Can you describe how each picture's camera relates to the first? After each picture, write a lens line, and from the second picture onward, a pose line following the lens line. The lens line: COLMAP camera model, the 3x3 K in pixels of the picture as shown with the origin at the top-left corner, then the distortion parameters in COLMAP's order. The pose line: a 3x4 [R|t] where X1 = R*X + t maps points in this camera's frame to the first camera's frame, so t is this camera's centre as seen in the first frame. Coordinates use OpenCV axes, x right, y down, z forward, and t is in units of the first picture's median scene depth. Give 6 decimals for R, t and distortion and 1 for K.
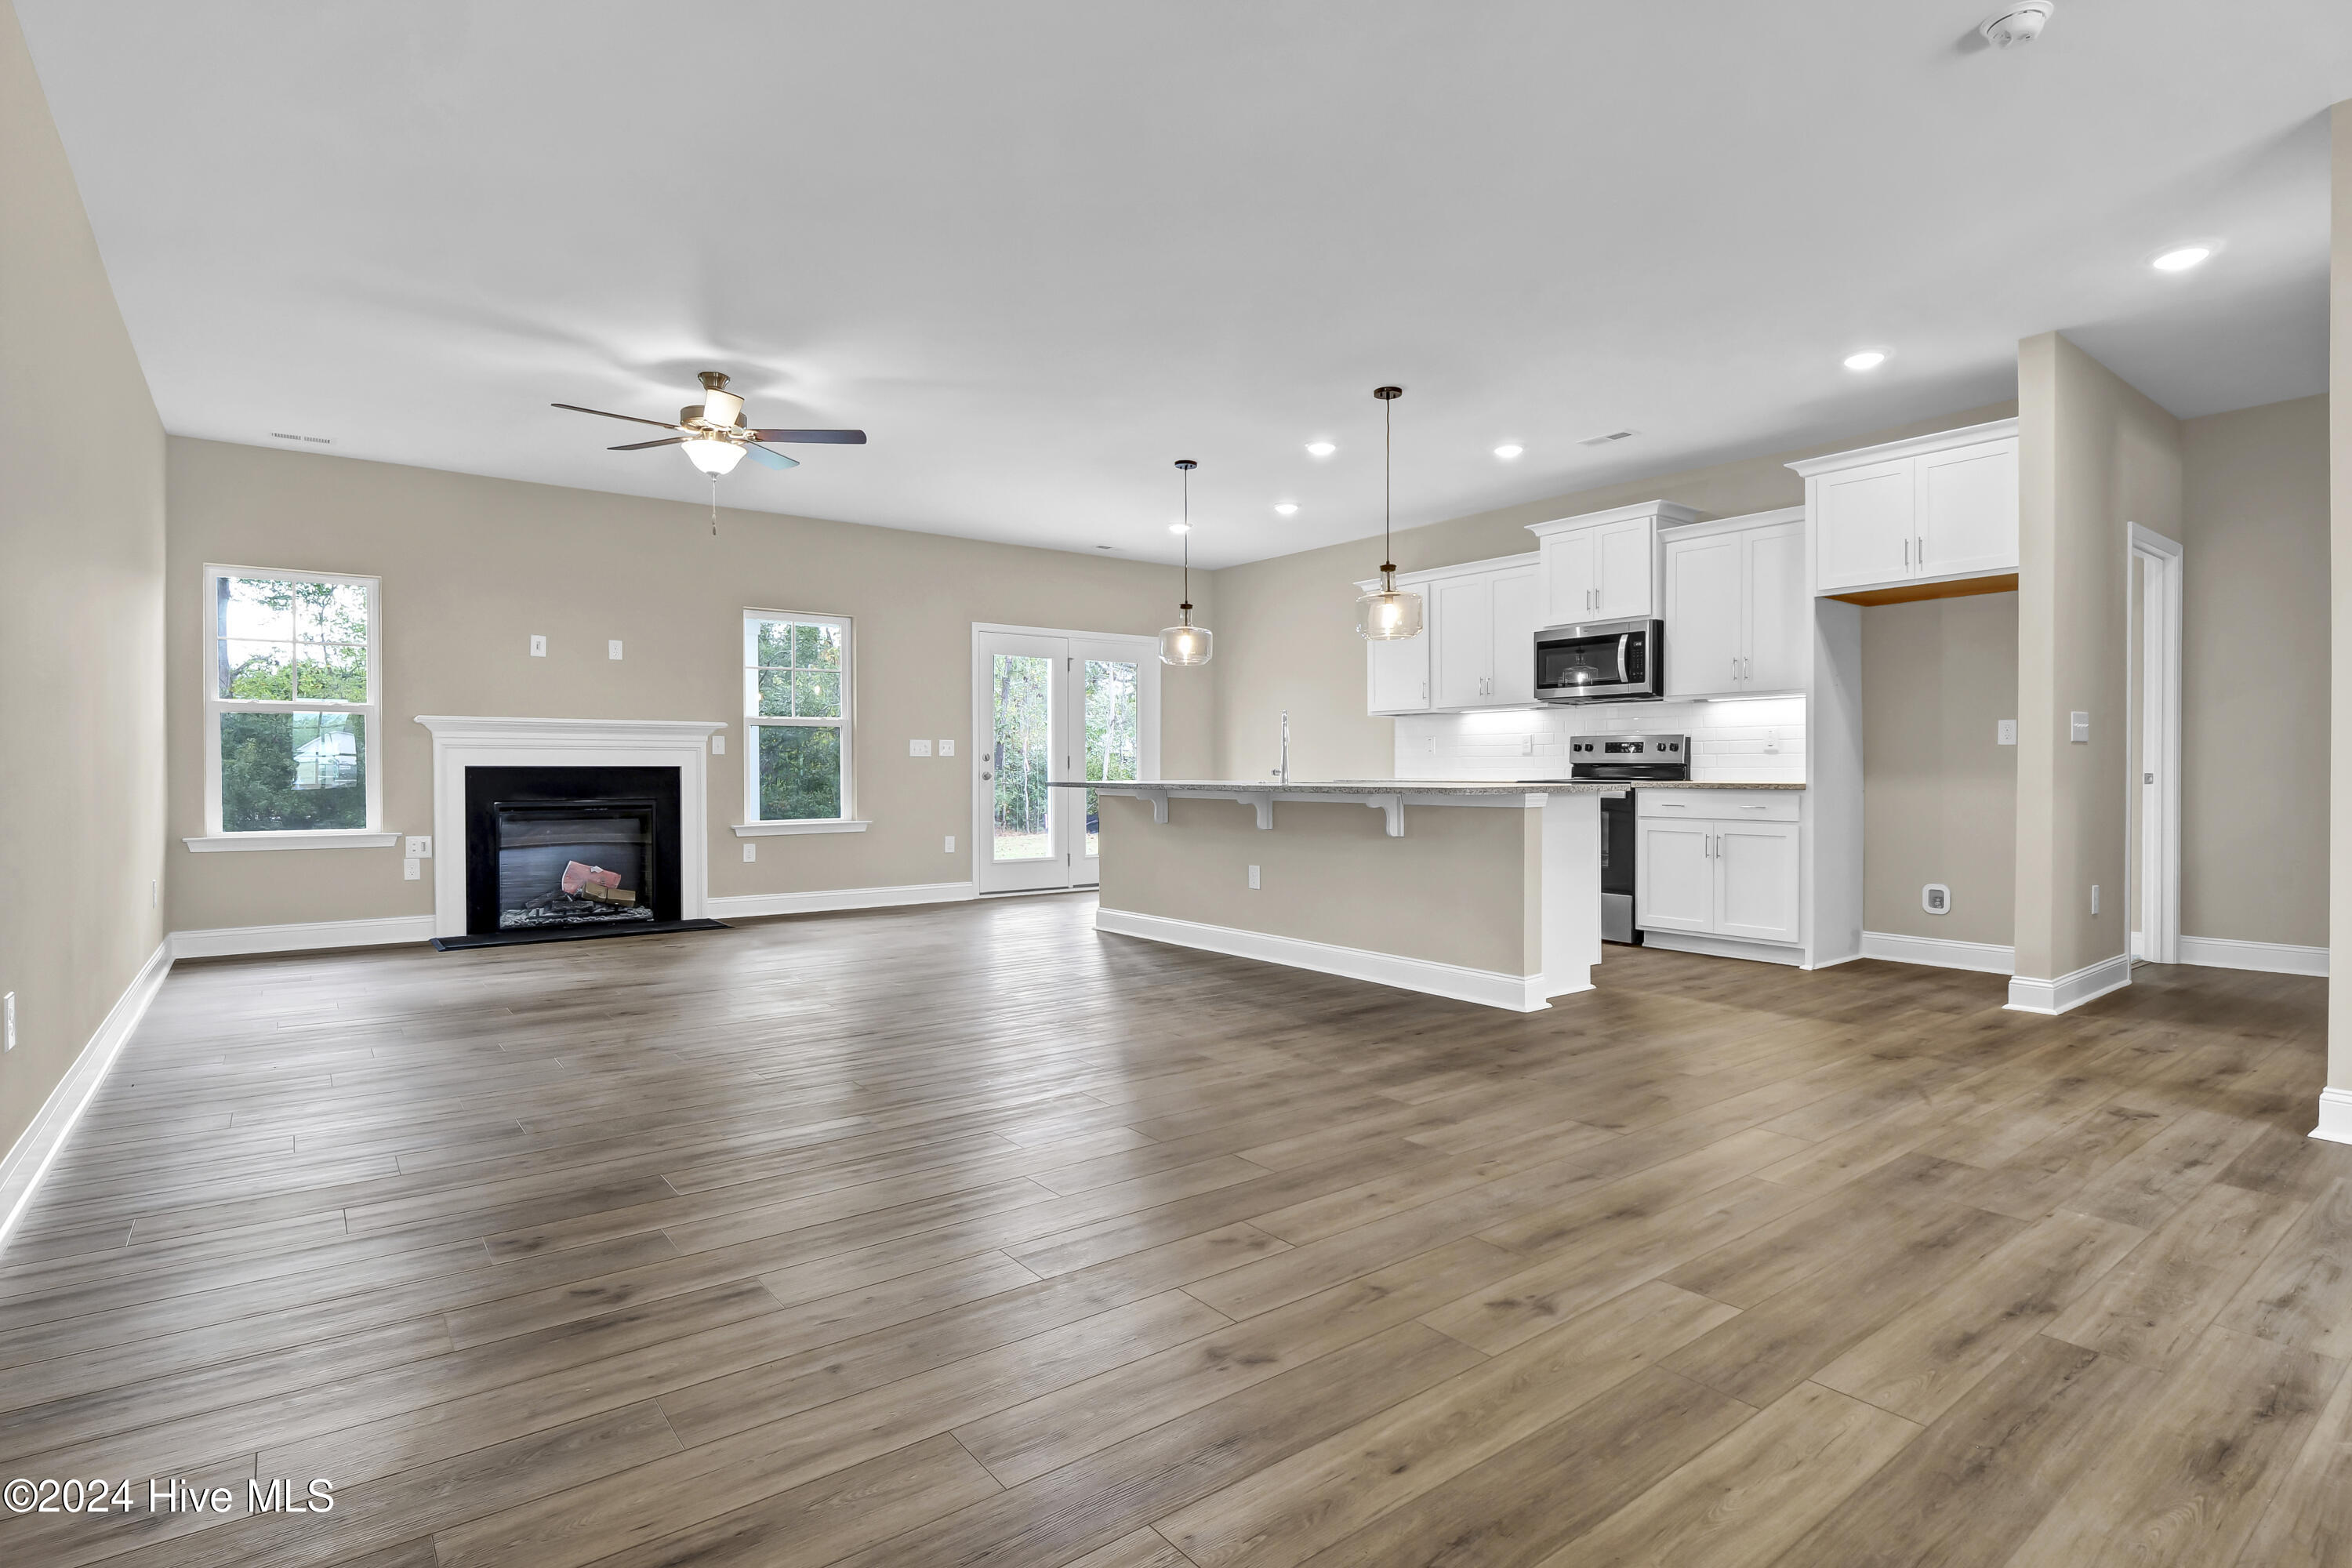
lens RADIAL K [[1168.2, 0, 1170.1], [0, 1168.2, 773.9], [0, 0, 1]] dist [-0.013648, -0.000894]
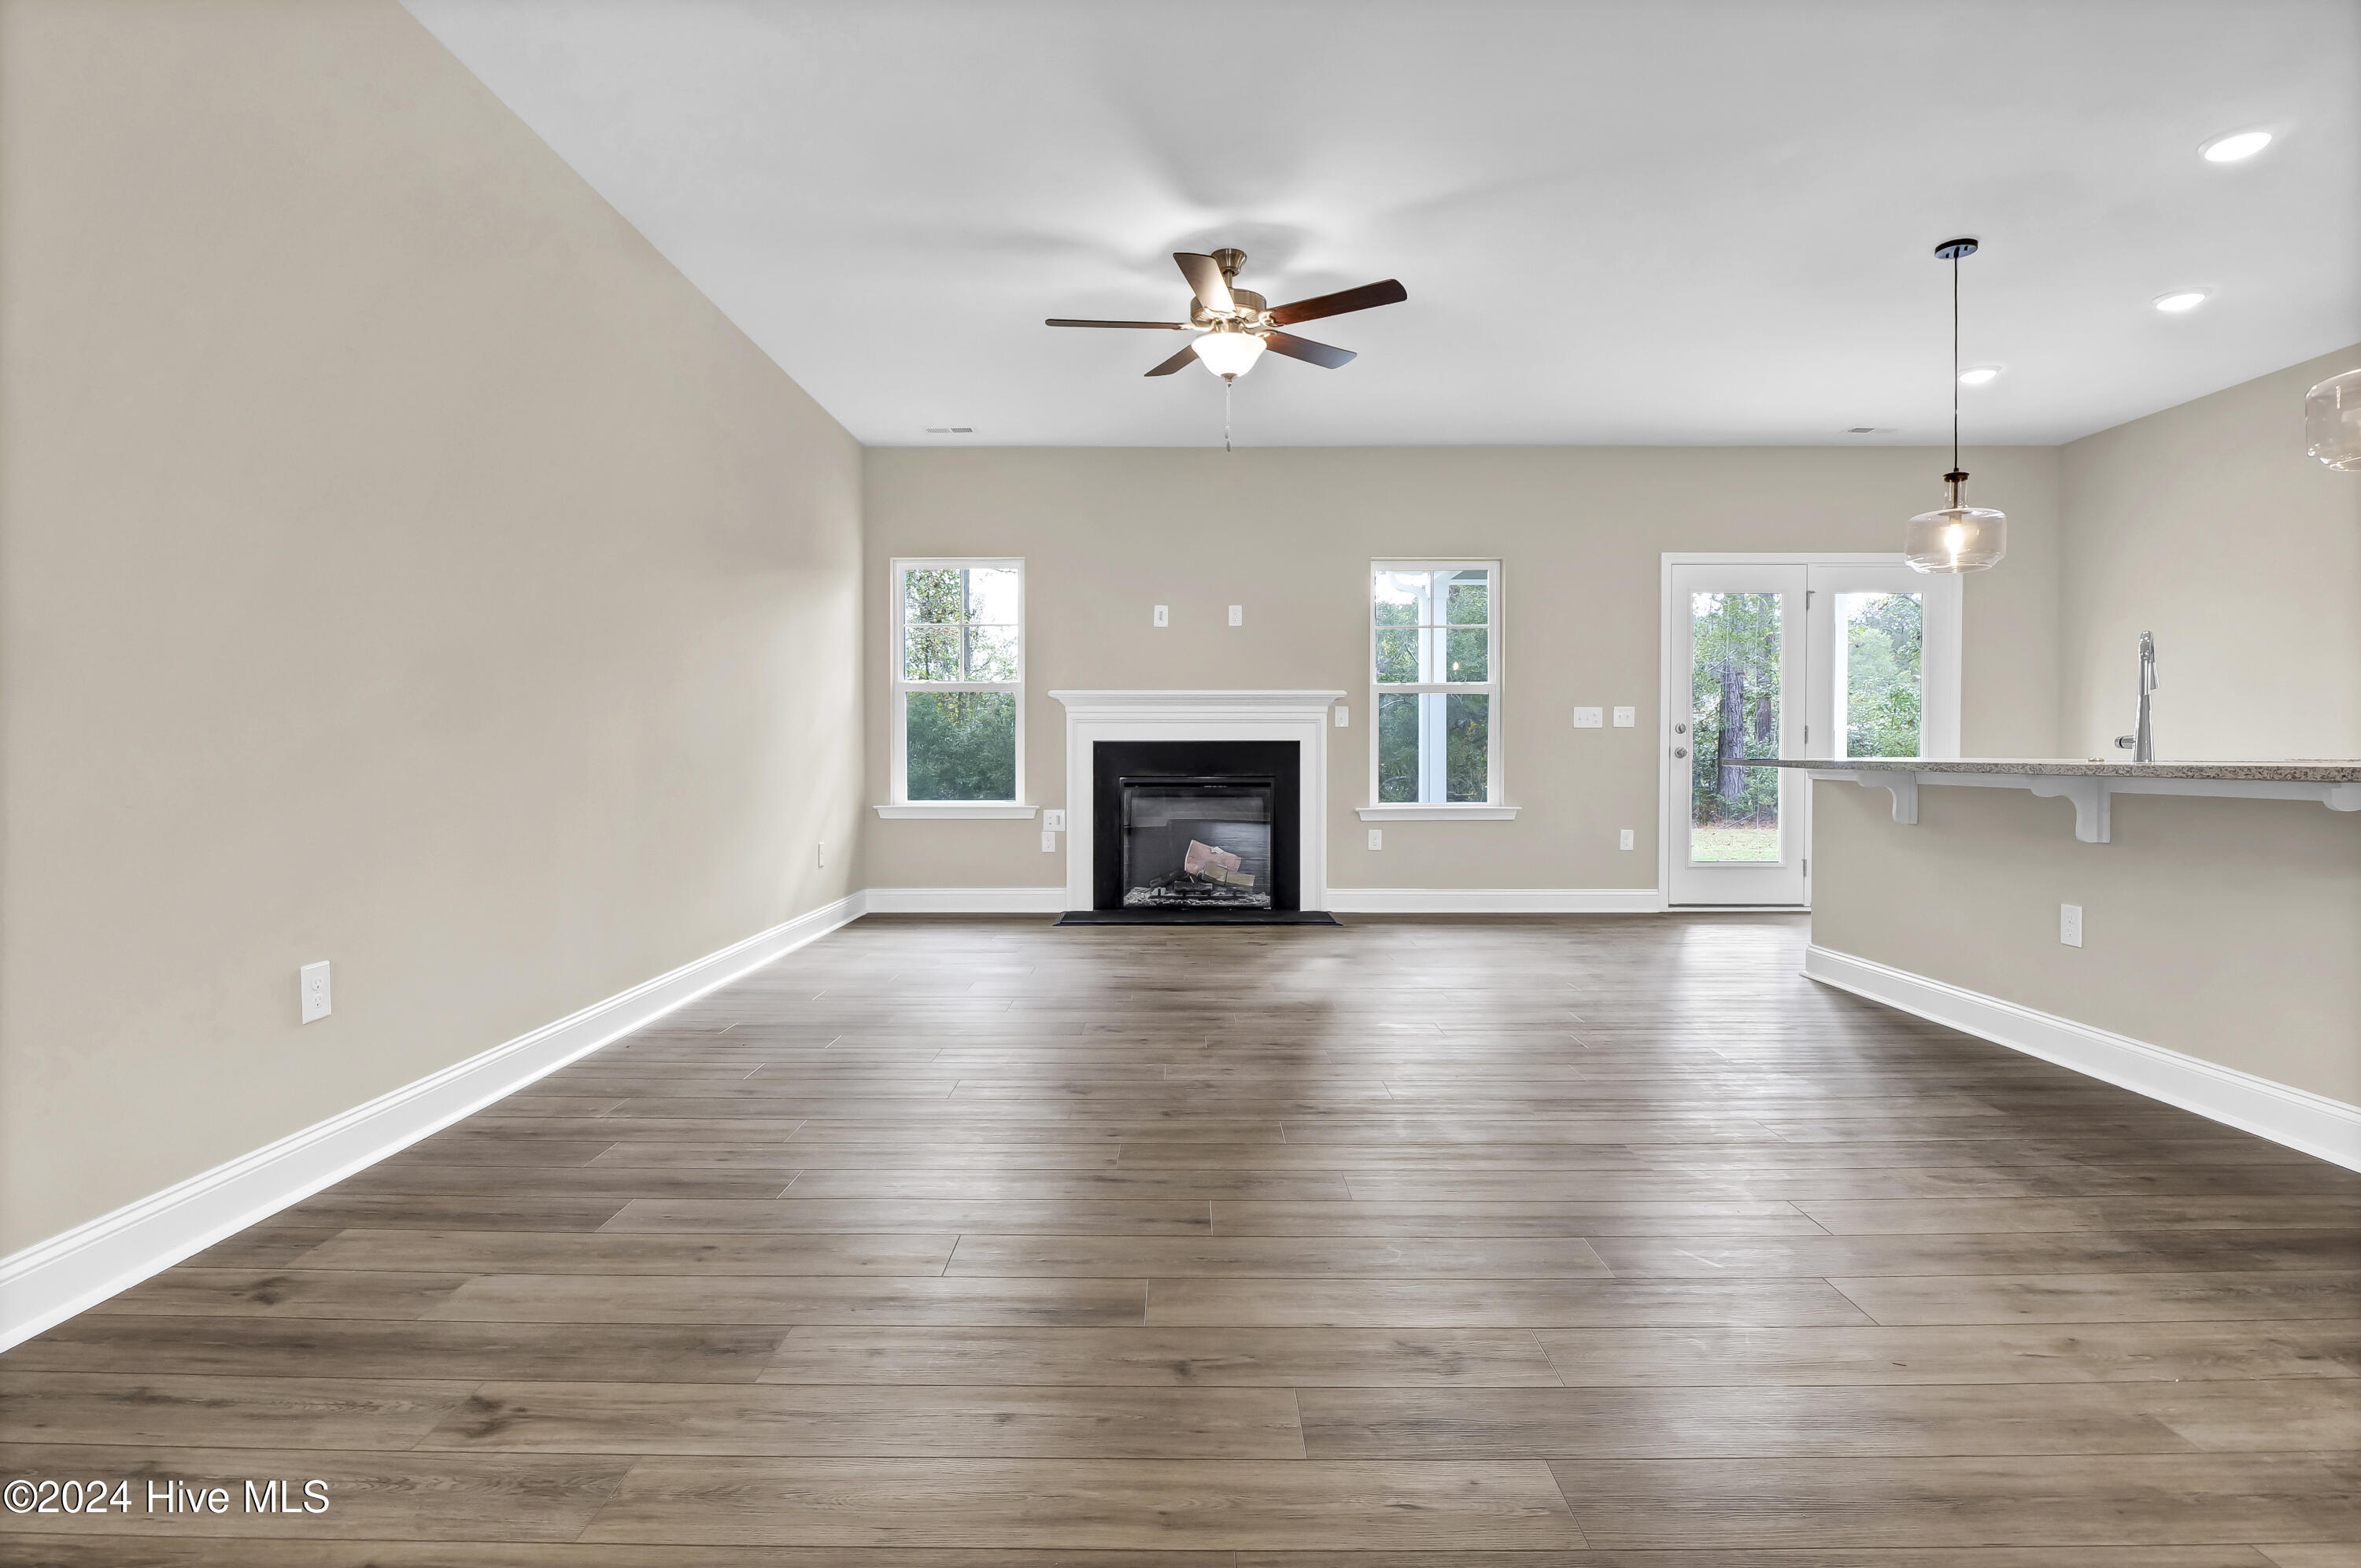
lens RADIAL K [[1172.5, 0, 1174.6], [0, 1172.5, 773.9], [0, 0, 1]] dist [-0.013648, -0.000894]
pose [[0.794965, 0.011654, -0.606544, 0.056516], [-0.002468, 0.999869, 0.015977, 0.005345], [0.606651, -0.011204, 0.794890, 0.236242]]
